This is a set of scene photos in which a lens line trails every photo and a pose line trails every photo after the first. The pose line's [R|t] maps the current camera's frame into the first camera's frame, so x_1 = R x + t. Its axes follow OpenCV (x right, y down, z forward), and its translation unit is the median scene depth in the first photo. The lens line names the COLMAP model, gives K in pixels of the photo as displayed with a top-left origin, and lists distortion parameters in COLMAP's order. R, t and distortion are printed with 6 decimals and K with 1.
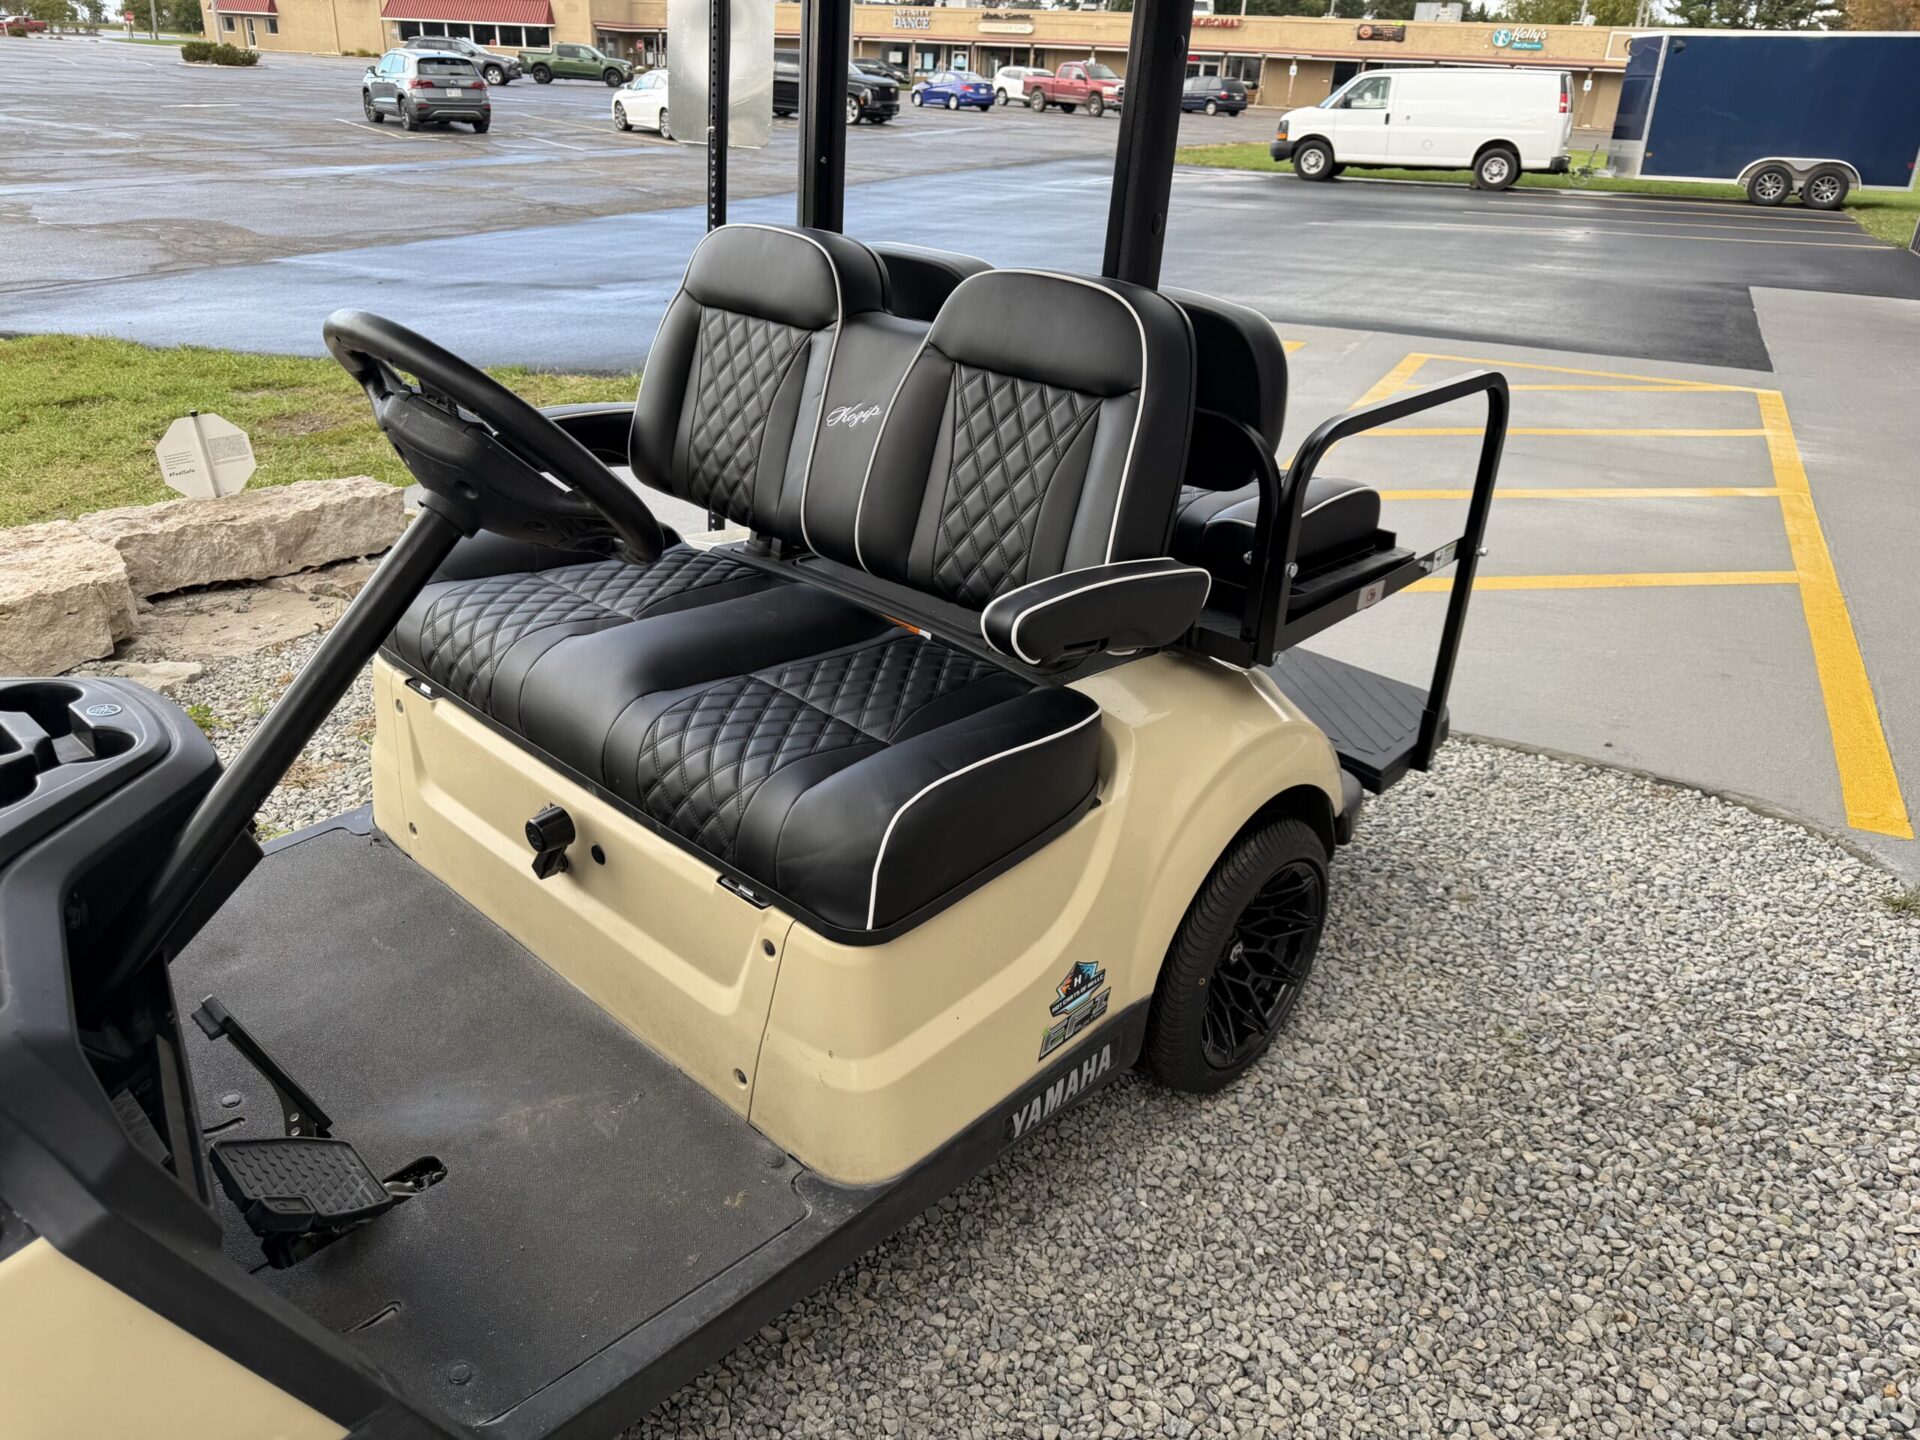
lens RADIAL K [[1411.7, 0, 969.7], [0, 1411.7, 736.7], [0, 0, 1]] dist [0.044848, -0.048341]
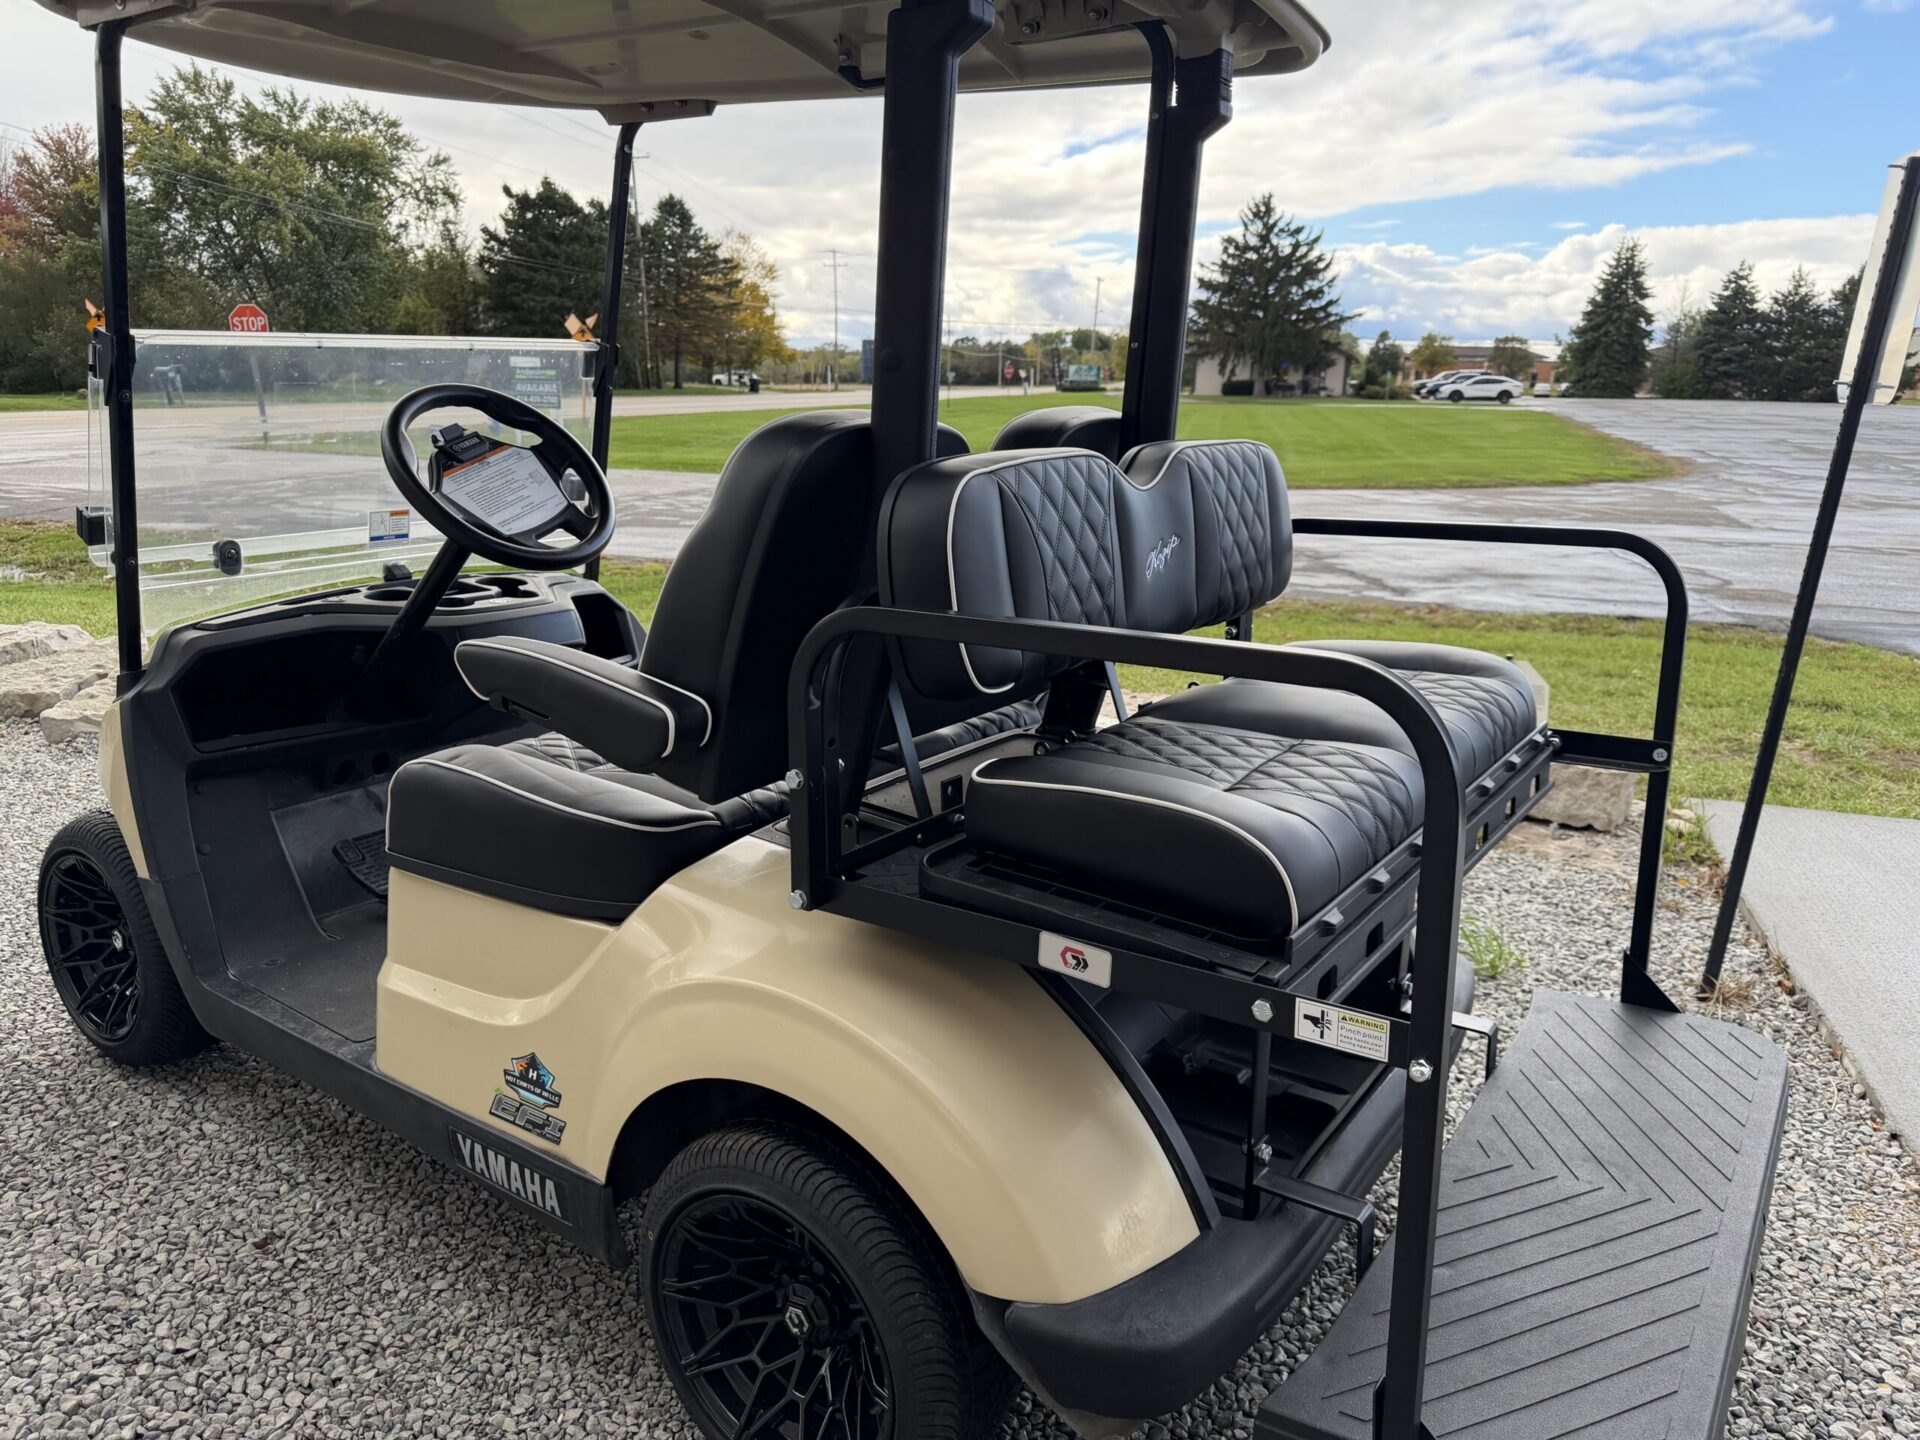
lens RADIAL K [[1411.7, 0, 954.8], [0, 1411.7, 728.1], [0, 0, 1]] dist [0.044848, -0.048341]
pose [[0.126846, 0.191692, -0.973224, 0.449166], [-0.431655, 0.894043, 0.119836, -0.125131], [0.893076, 0.404896, 0.196150, 0.427399]]
